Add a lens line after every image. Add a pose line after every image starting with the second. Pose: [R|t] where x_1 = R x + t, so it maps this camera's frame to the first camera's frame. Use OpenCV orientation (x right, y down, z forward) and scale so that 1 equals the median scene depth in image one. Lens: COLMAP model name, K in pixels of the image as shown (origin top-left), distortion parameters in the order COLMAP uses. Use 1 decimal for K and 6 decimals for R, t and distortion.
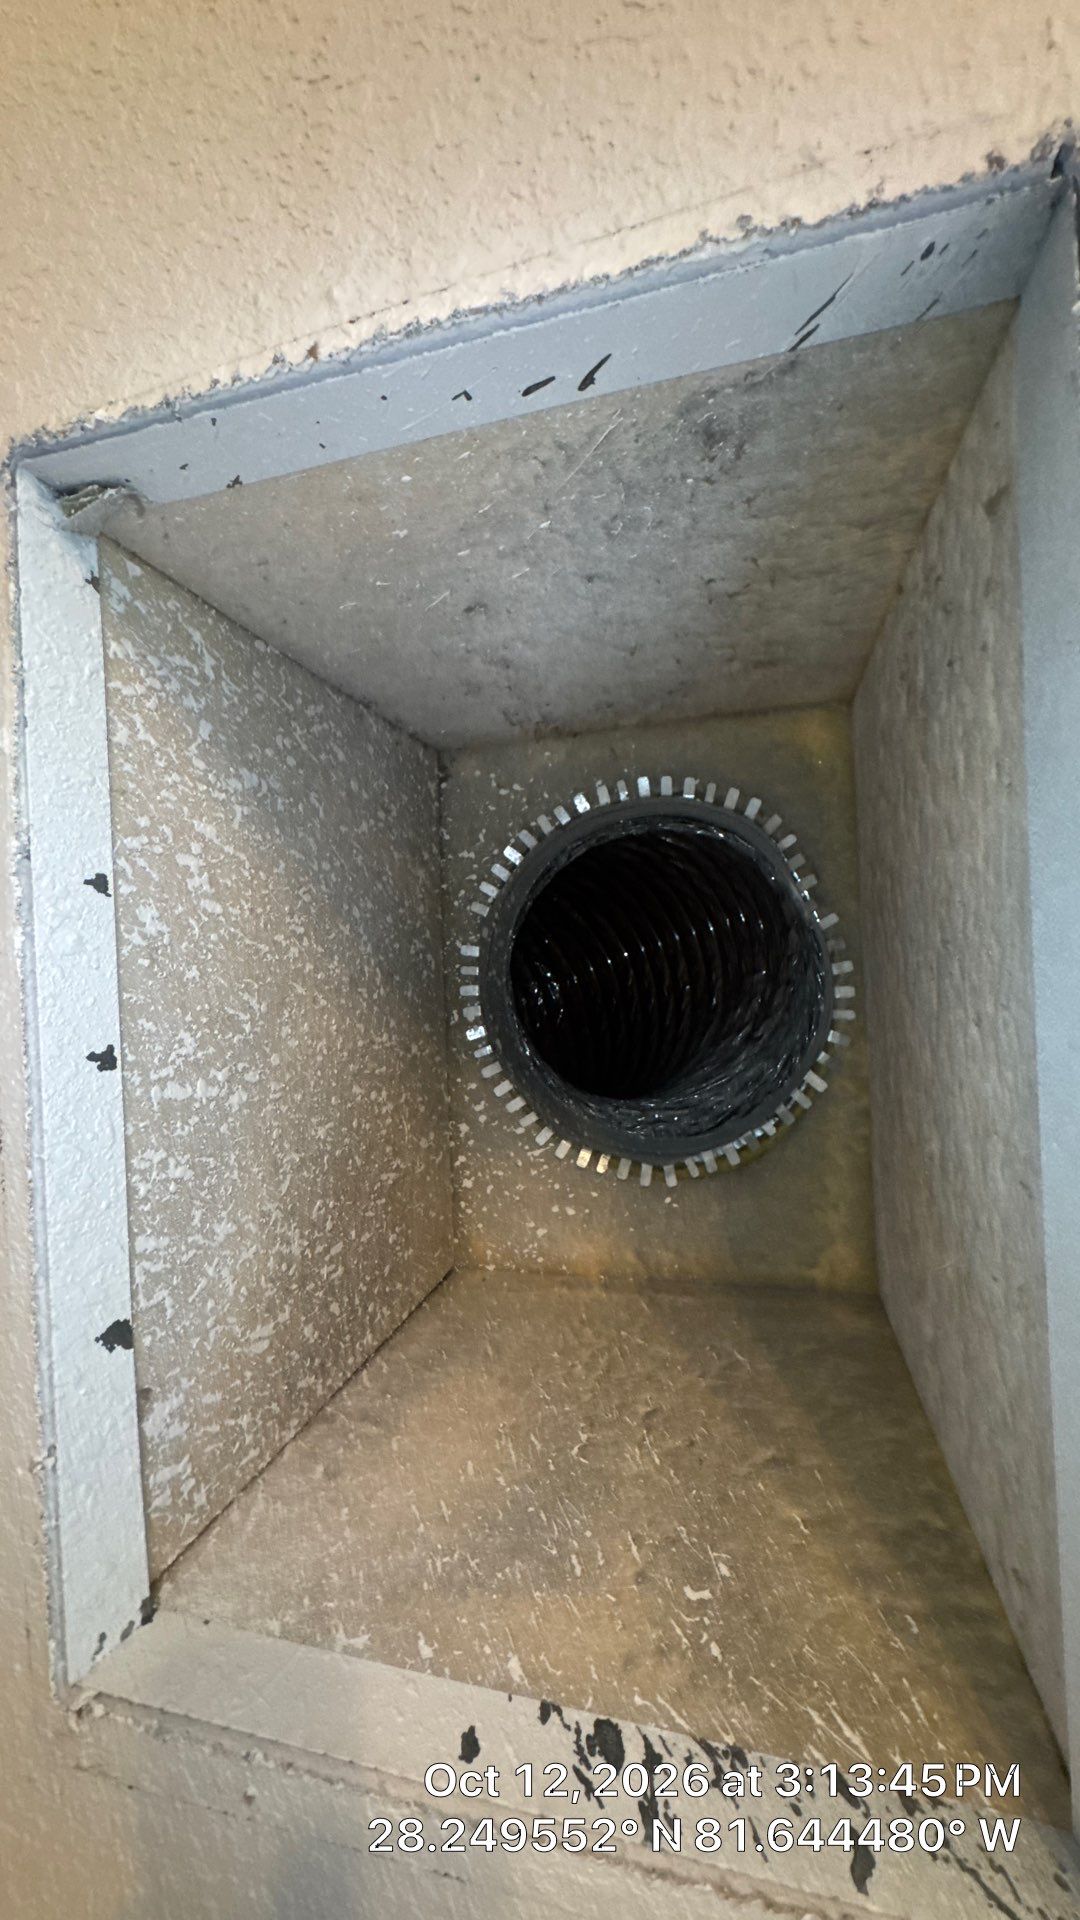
lens RADIAL K [[769.3, 0, 539.7], [0, 769.3, 959.1], [0, 0, 1]] dist [0.001209, -0.000242]
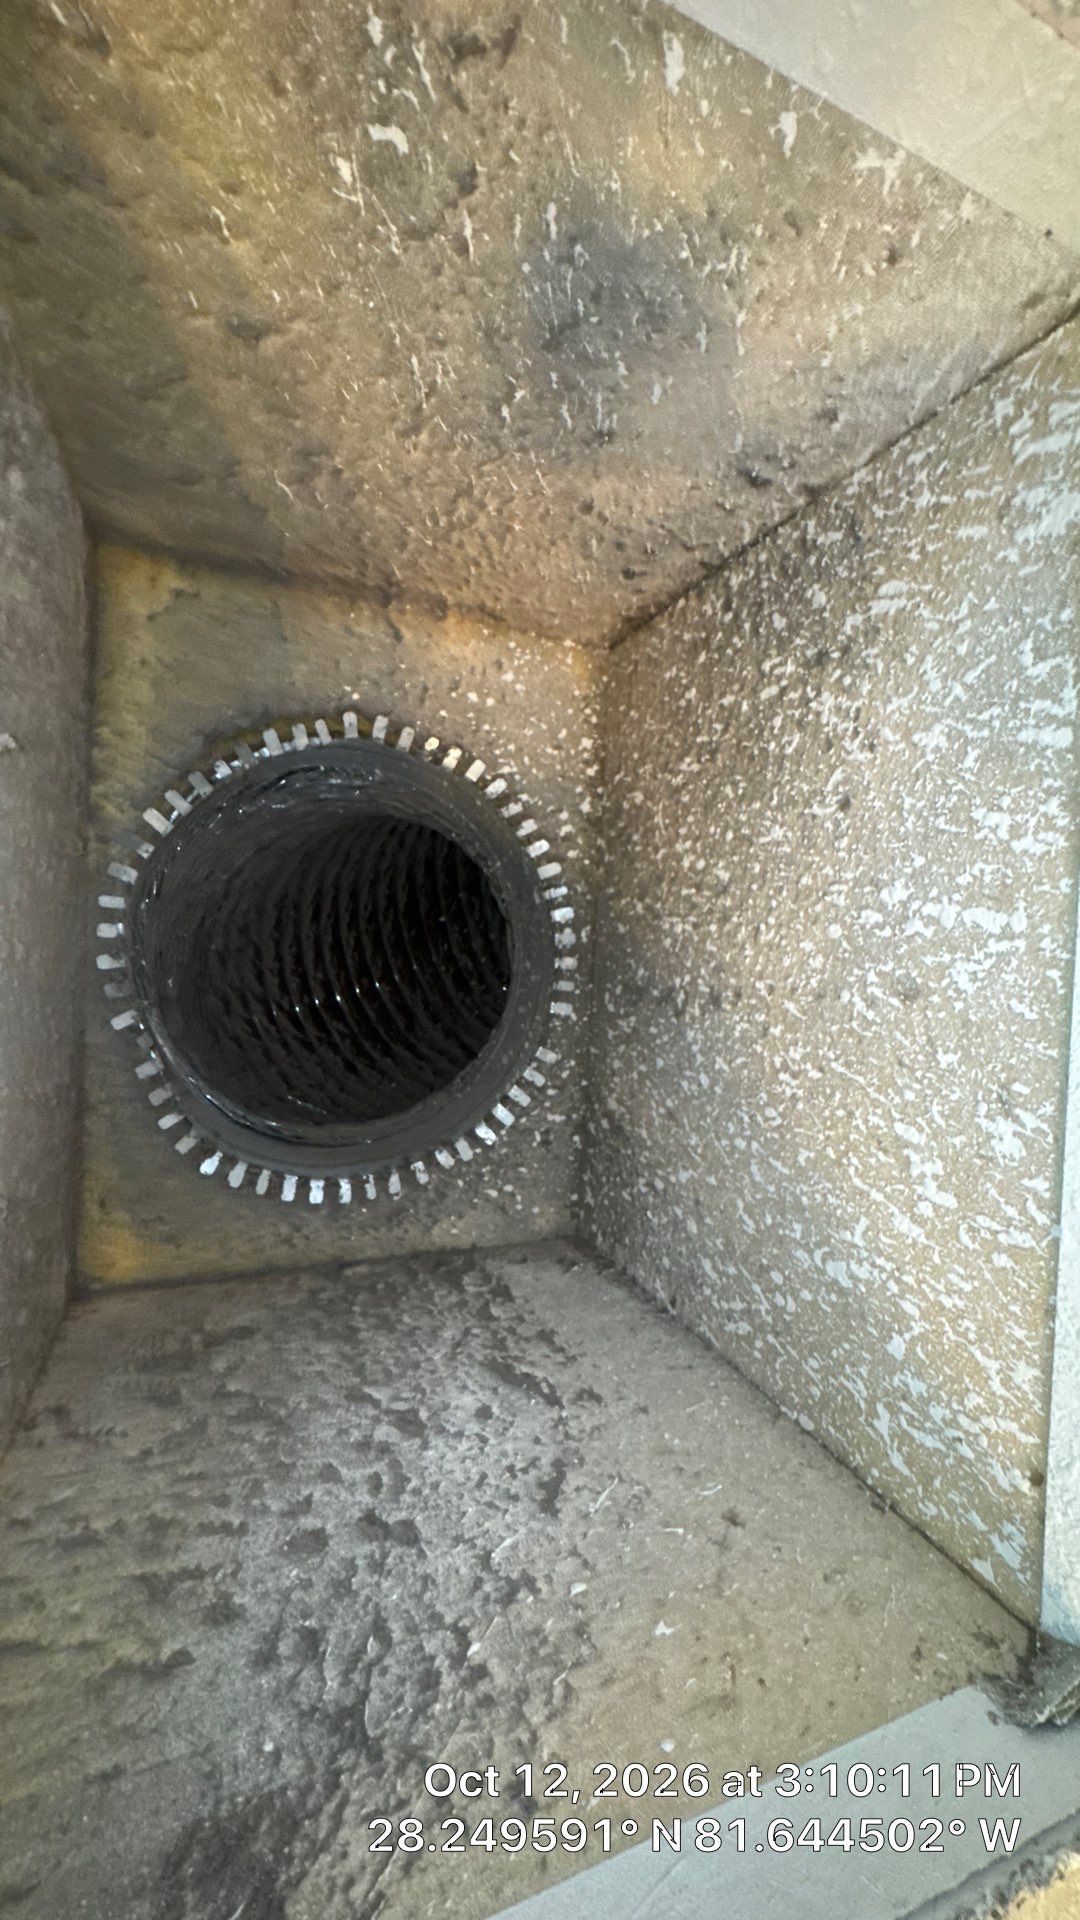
lens RADIAL K [[769.3, 0, 540.7], [0, 769.3, 956.2], [0, 0, 1]] dist [0.001209, -0.000242]
pose [[-0.989036, -0.083537, -0.121777, 0.073314], [0.085084, -0.996345, -0.007550, 0.087248], [-0.120701, -0.017829, 0.992529, 0.225131]]
